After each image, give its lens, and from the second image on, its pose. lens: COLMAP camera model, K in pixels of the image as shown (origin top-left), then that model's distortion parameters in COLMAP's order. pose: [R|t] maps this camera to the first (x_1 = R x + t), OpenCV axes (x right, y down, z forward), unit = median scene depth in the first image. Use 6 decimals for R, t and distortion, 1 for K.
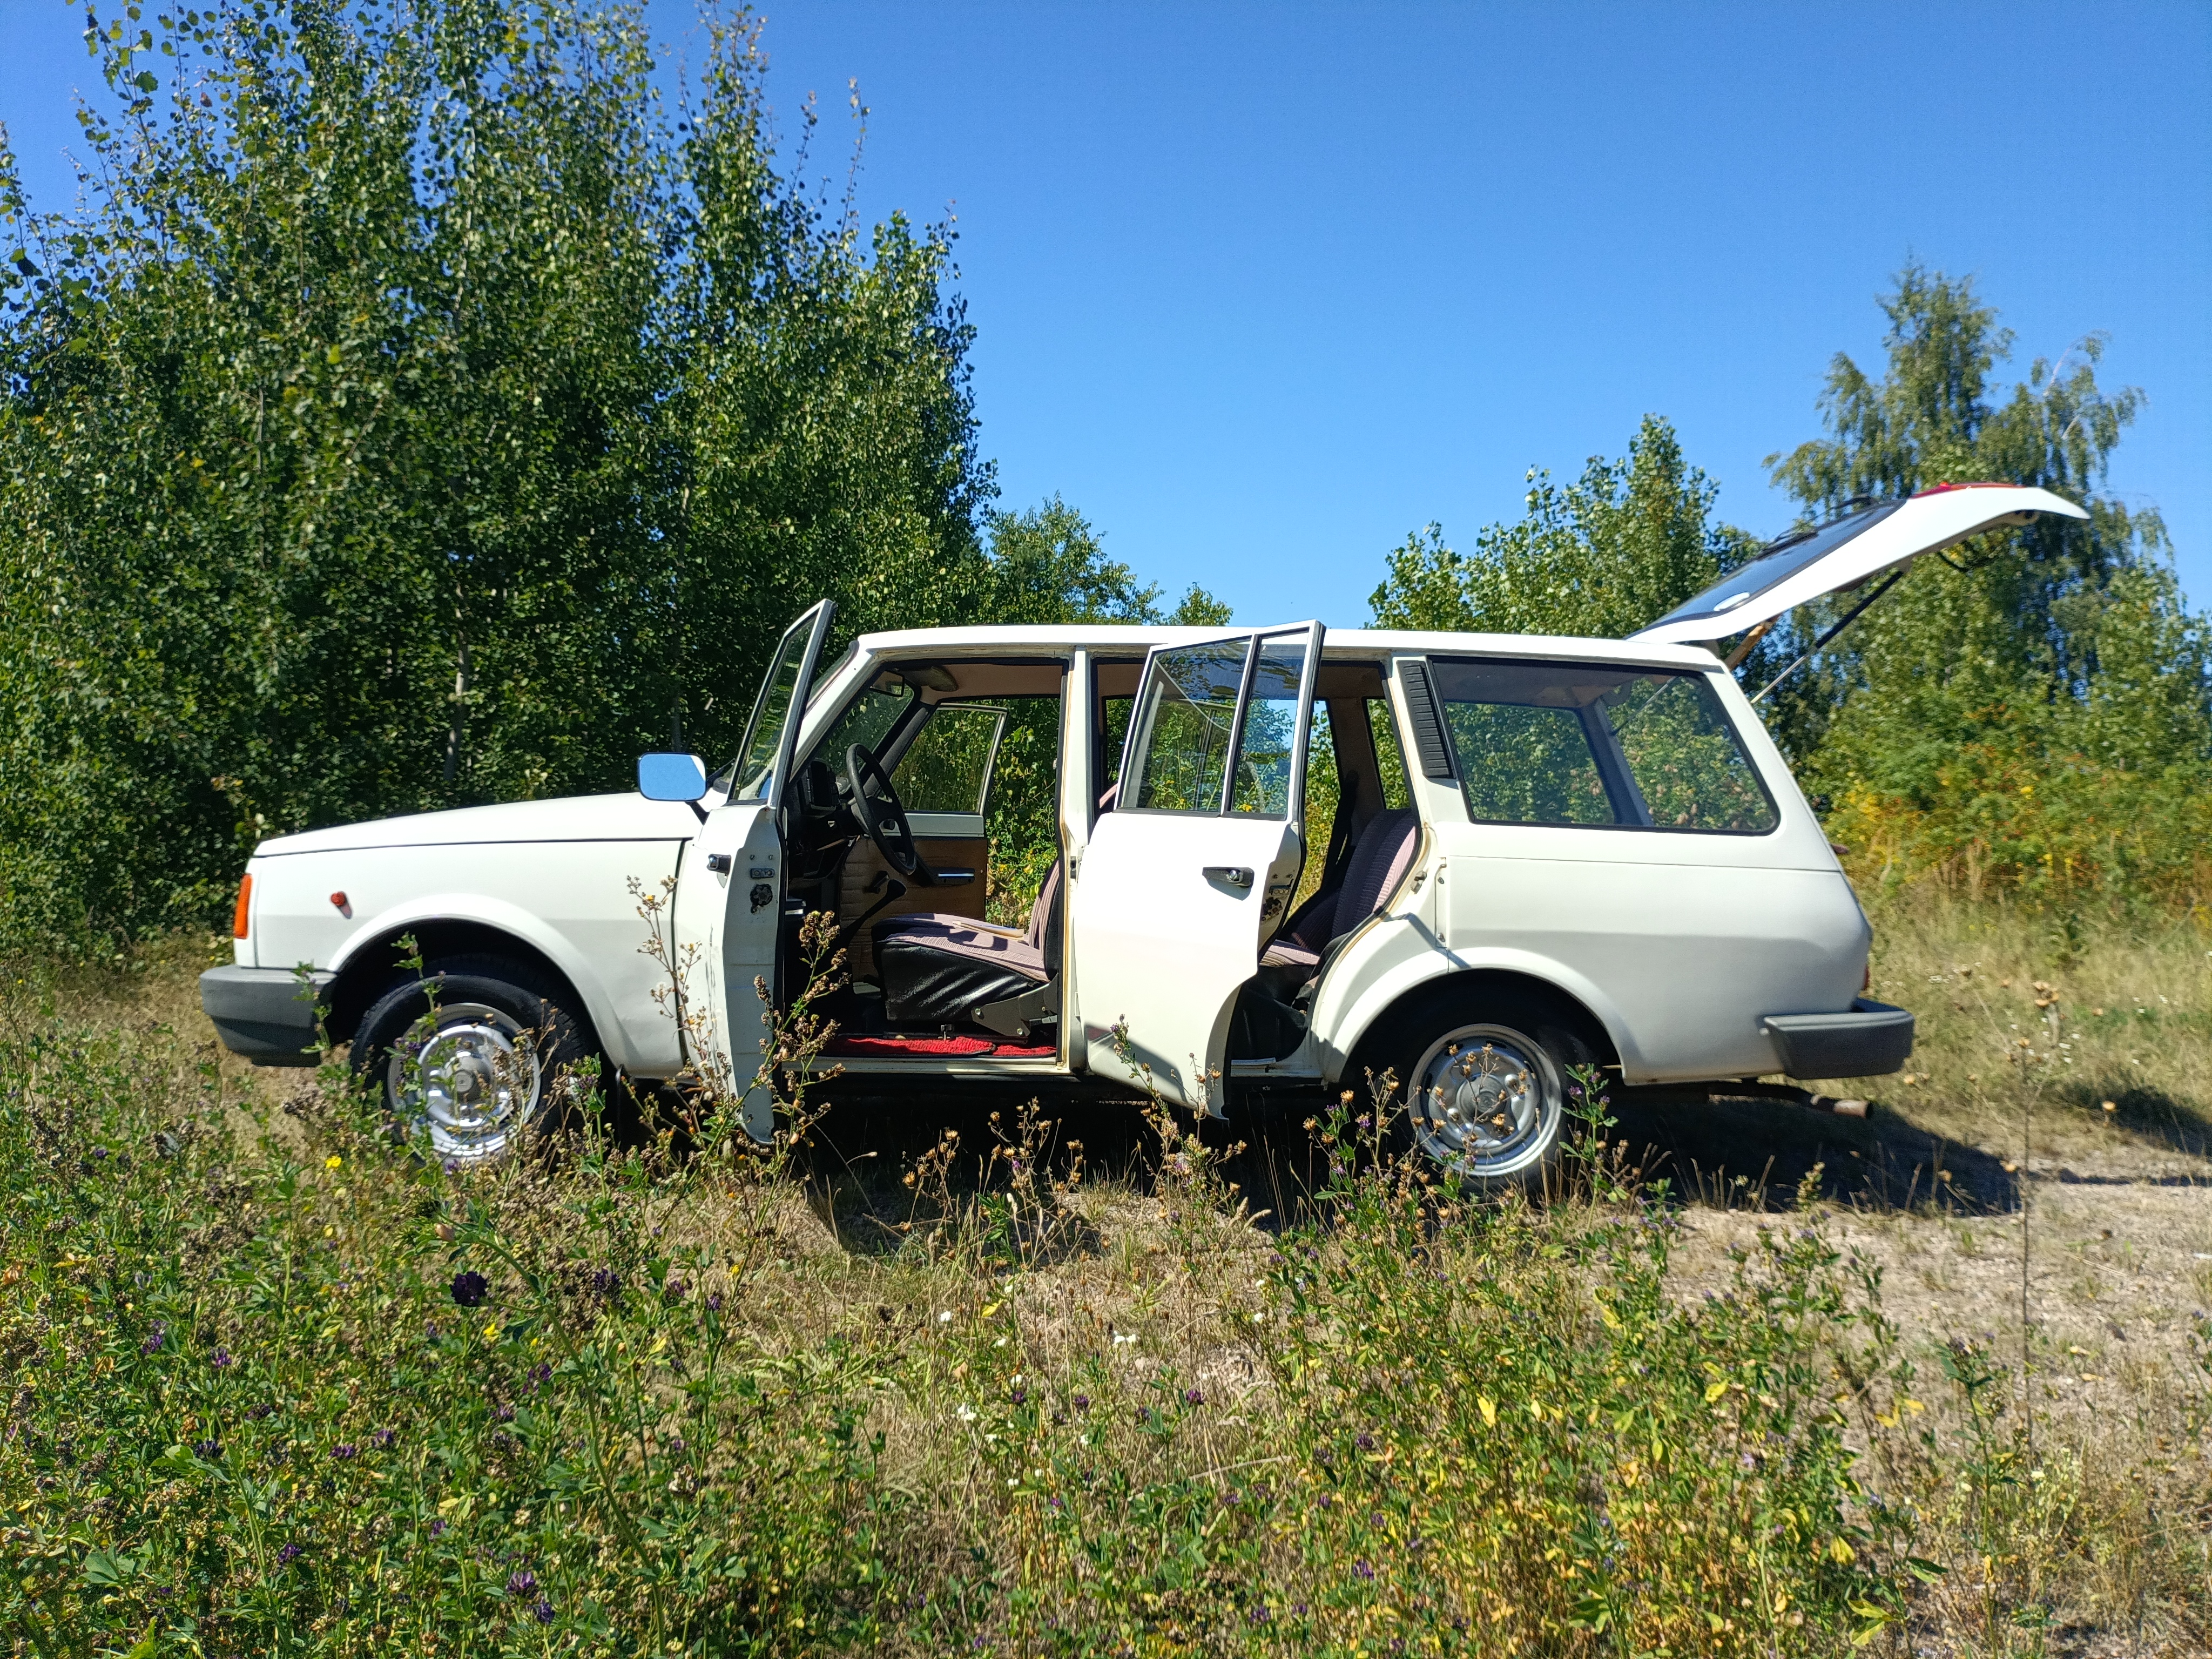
lens RADIAL K [[1682.0, 0, 1106.0], [0, 1682.0, 829.5], [0, 0, 1]] dist [0.088847, -0.105947]
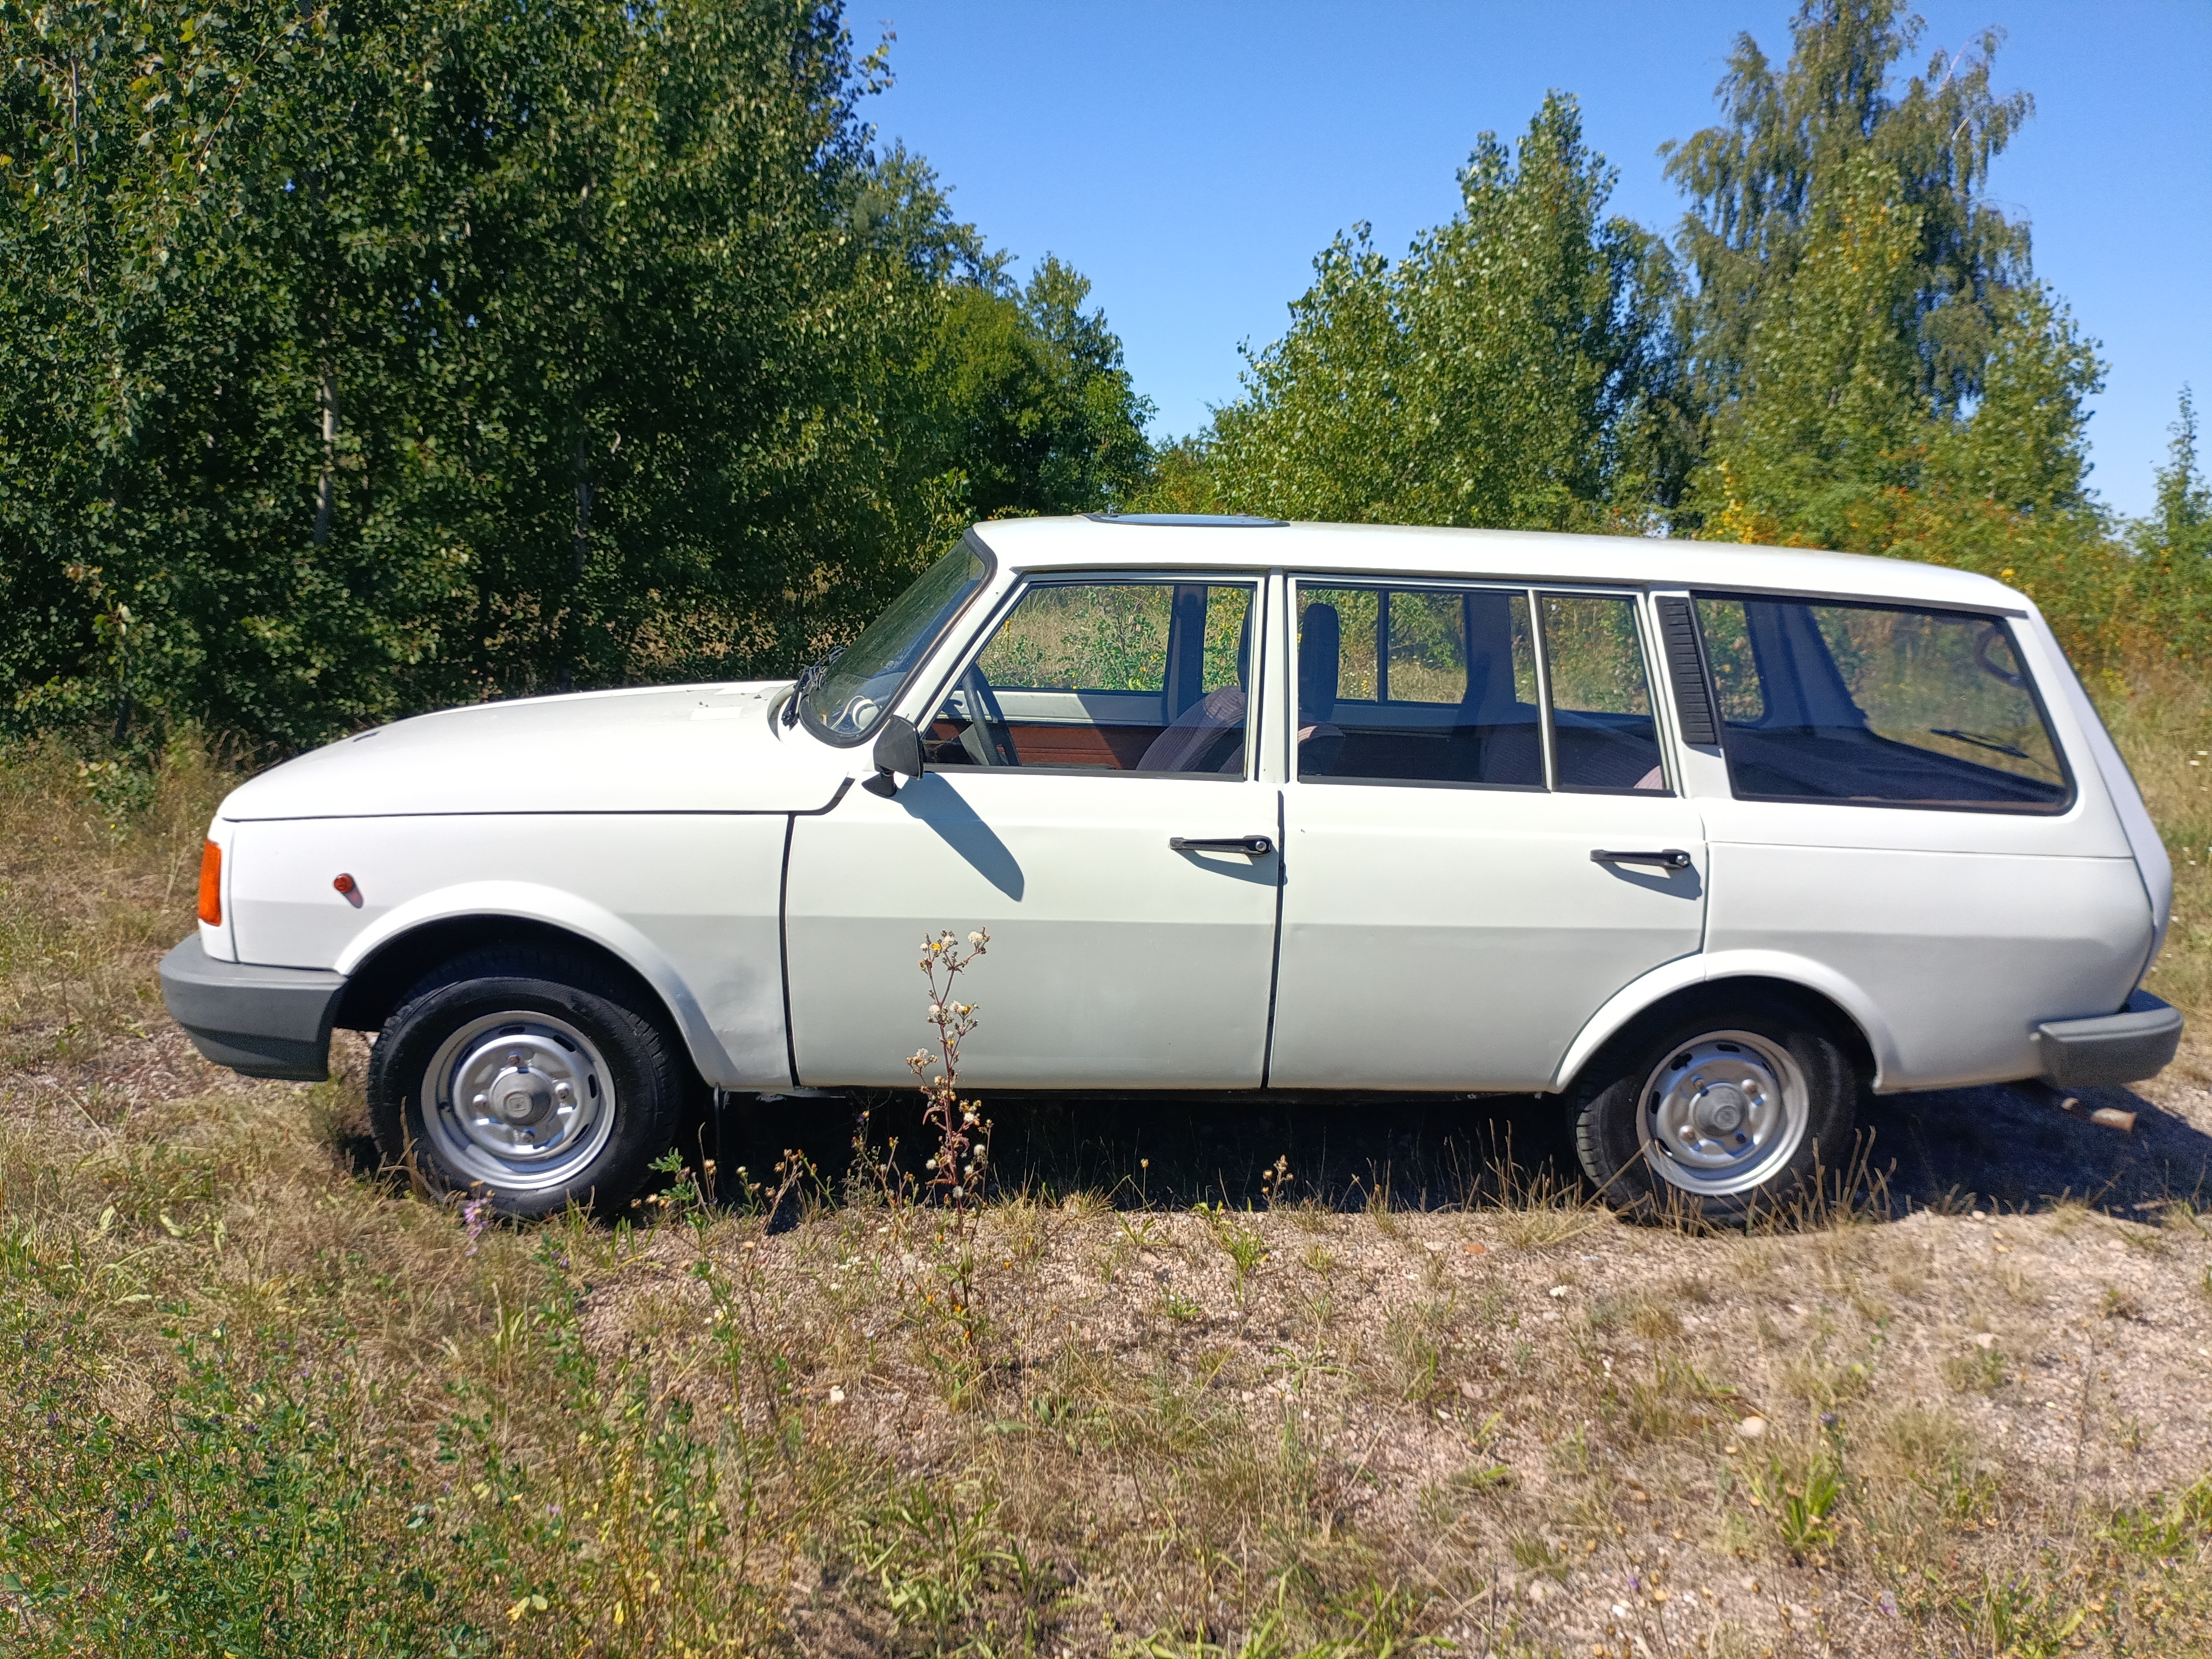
lens RADIAL K [[1703.0, 0, 1160.5], [0, 1703.0, 856.9], [0, 0, 1]] dist [0.100711, -0.126102]
pose [[0.993886, 0.007938, 0.110124, -0.073548], [-0.028769, 0.981577, 0.188890, -0.058282], [-0.106596, -0.190904, 0.975804, 0.084124]]
